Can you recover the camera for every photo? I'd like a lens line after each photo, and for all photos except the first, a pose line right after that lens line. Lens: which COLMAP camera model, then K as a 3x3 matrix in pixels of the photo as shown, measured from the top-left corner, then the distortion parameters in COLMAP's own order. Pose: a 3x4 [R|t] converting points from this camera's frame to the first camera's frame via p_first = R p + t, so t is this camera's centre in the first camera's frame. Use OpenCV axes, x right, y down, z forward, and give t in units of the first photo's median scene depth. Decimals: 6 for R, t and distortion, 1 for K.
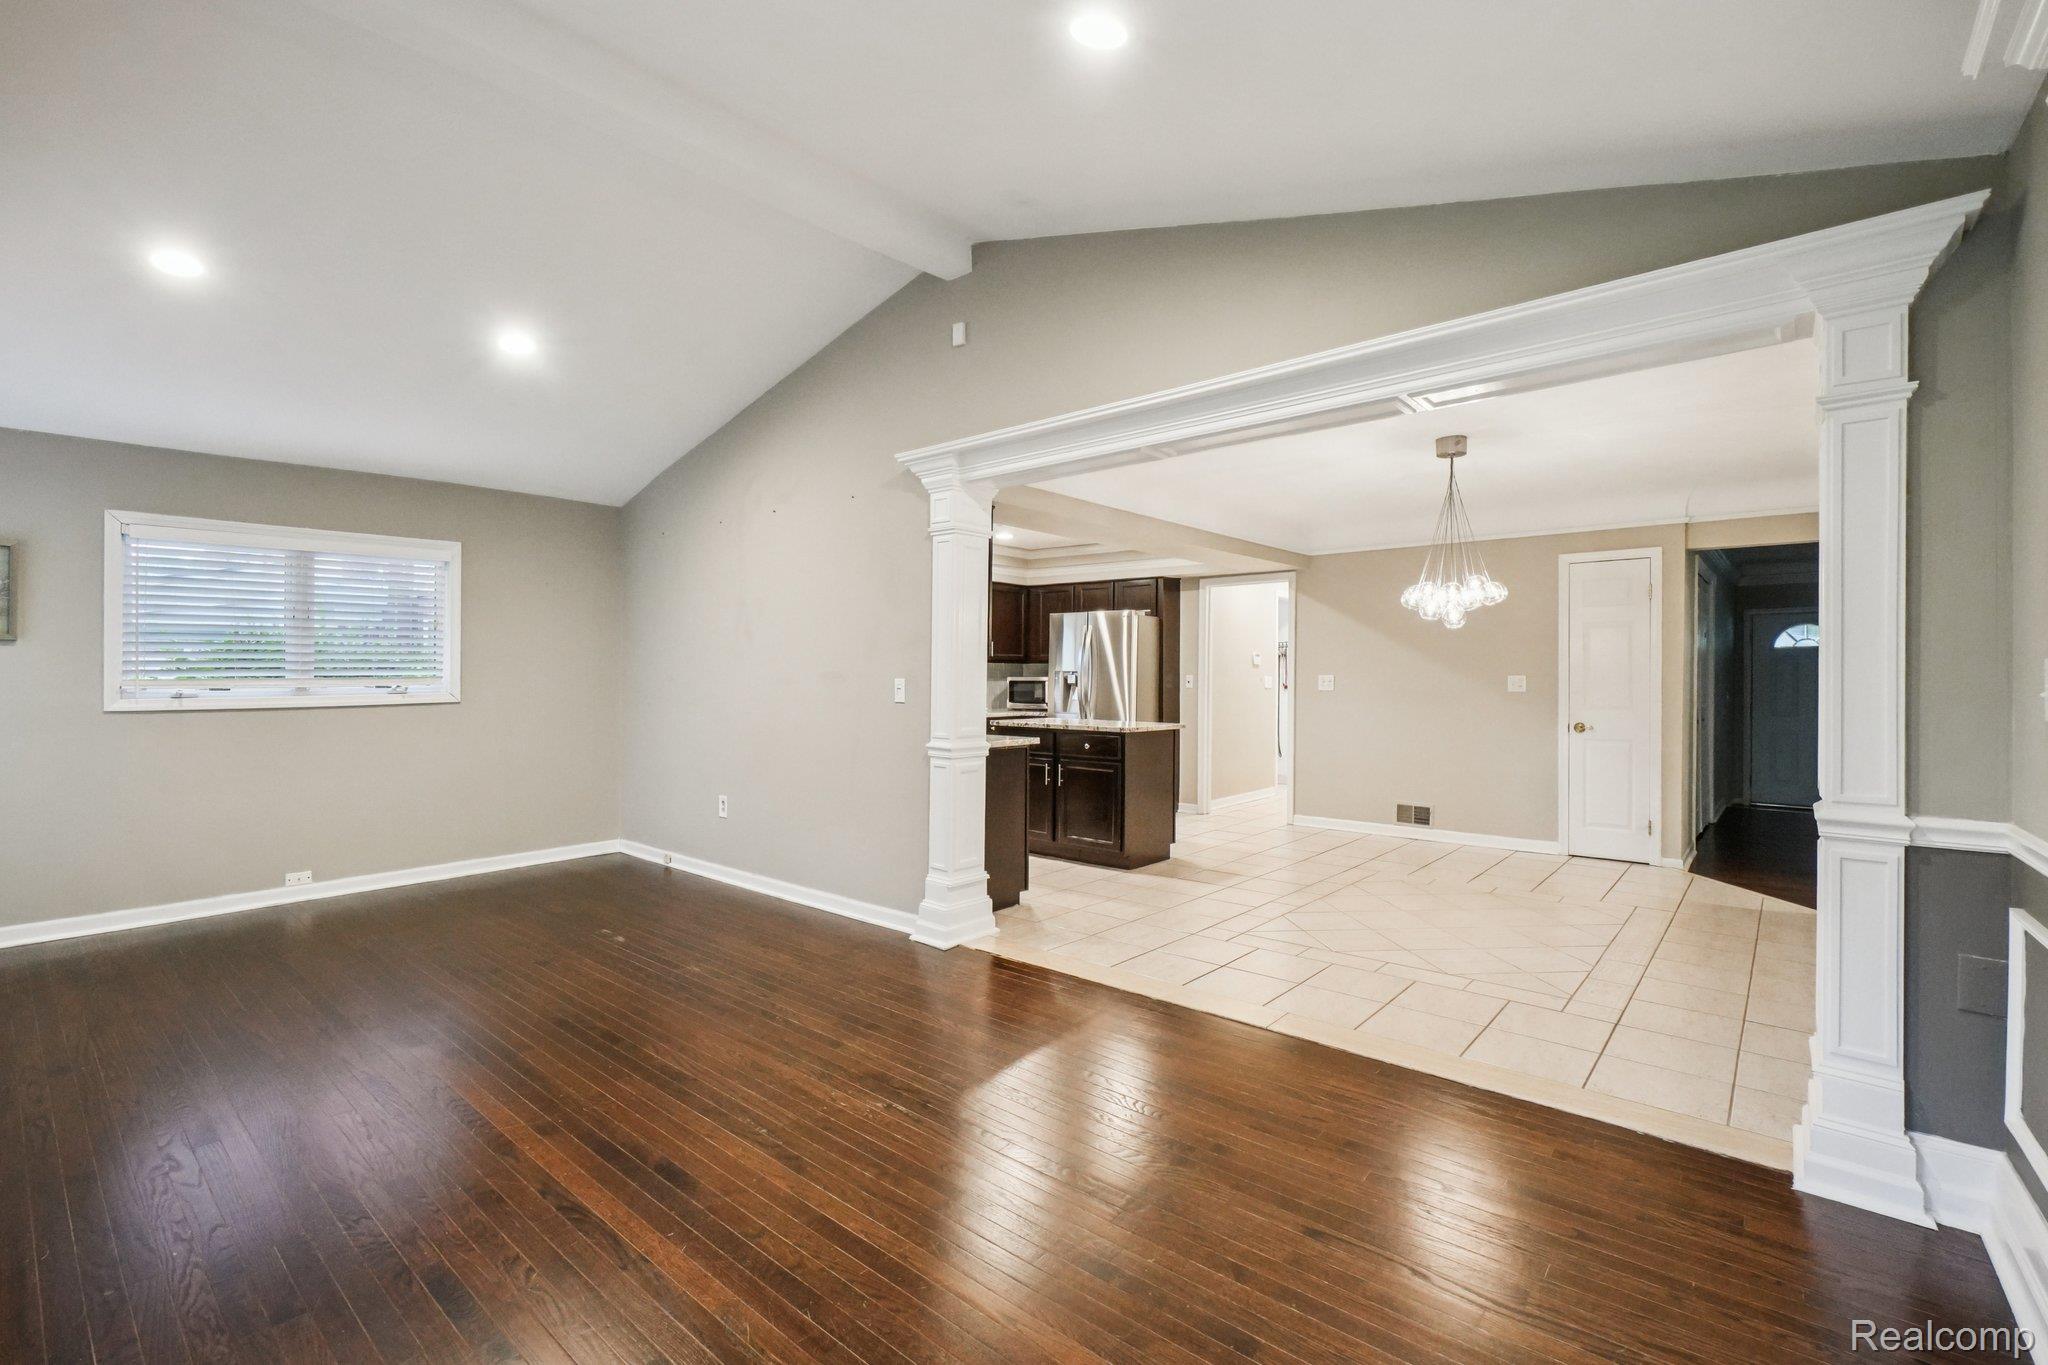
lens RADIAL K [[901.4, 0, 1018.8], [0, 901.4, 675.9], [0, 0, 1]] dist [-0.005344, -0.000062]
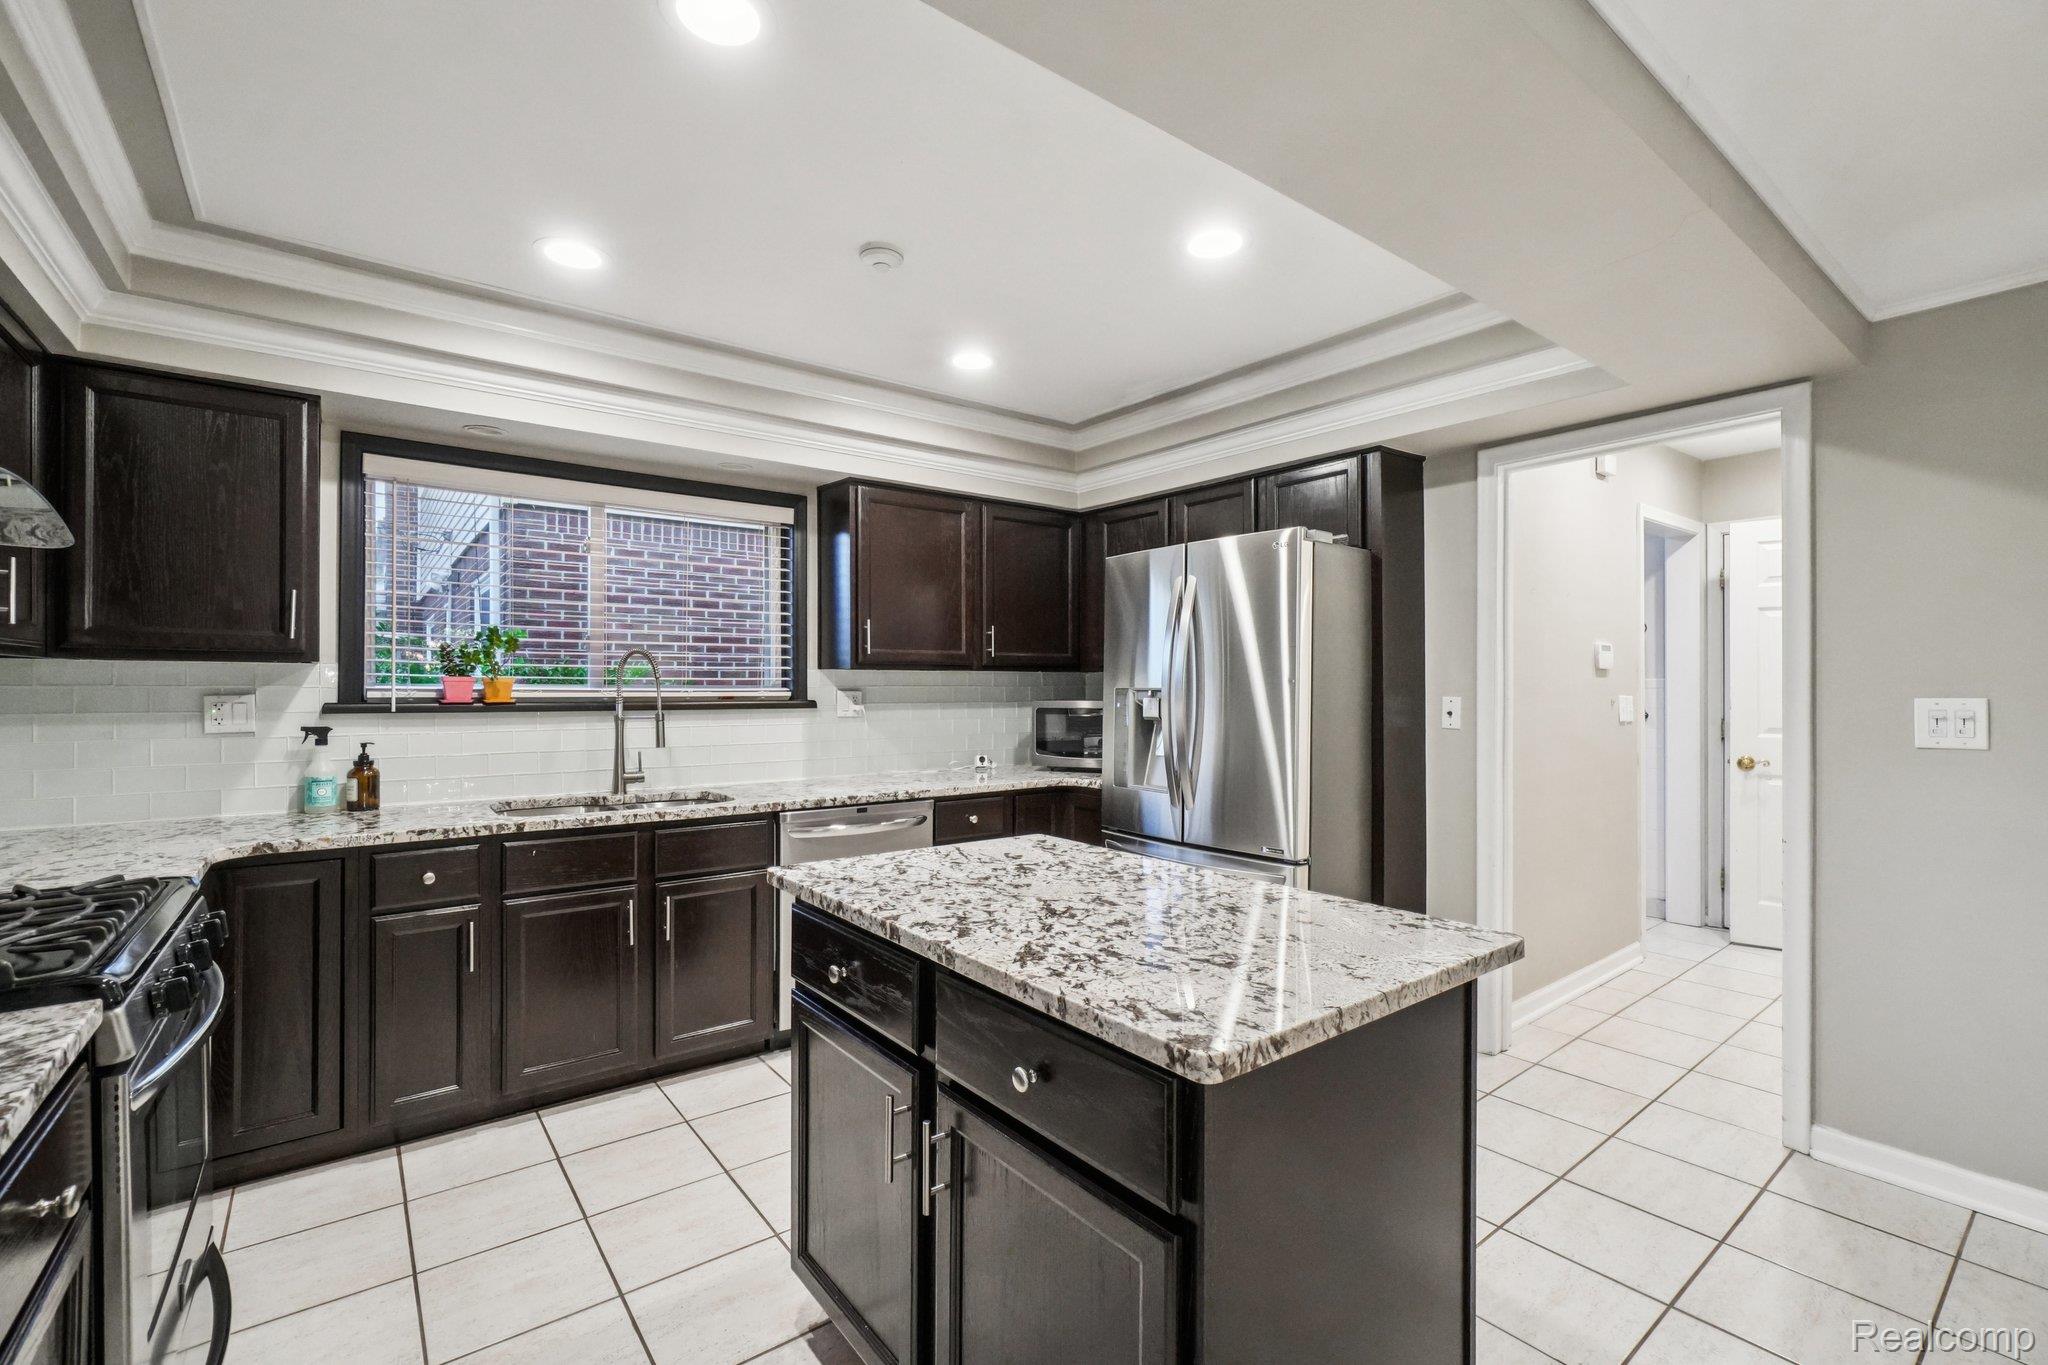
lens RADIAL K [[891.8, 0, 1024.0], [0, 891.8, 682.5], [0, 0, 1]] dist [-0.004741, -0.000156]
pose [[0.979584, -0.006551, -0.200927, 0.092405], [0.005686, 0.999972, -0.004878, -0.006857], [0.200953, 0.003636, 0.979594, 0.638684]]
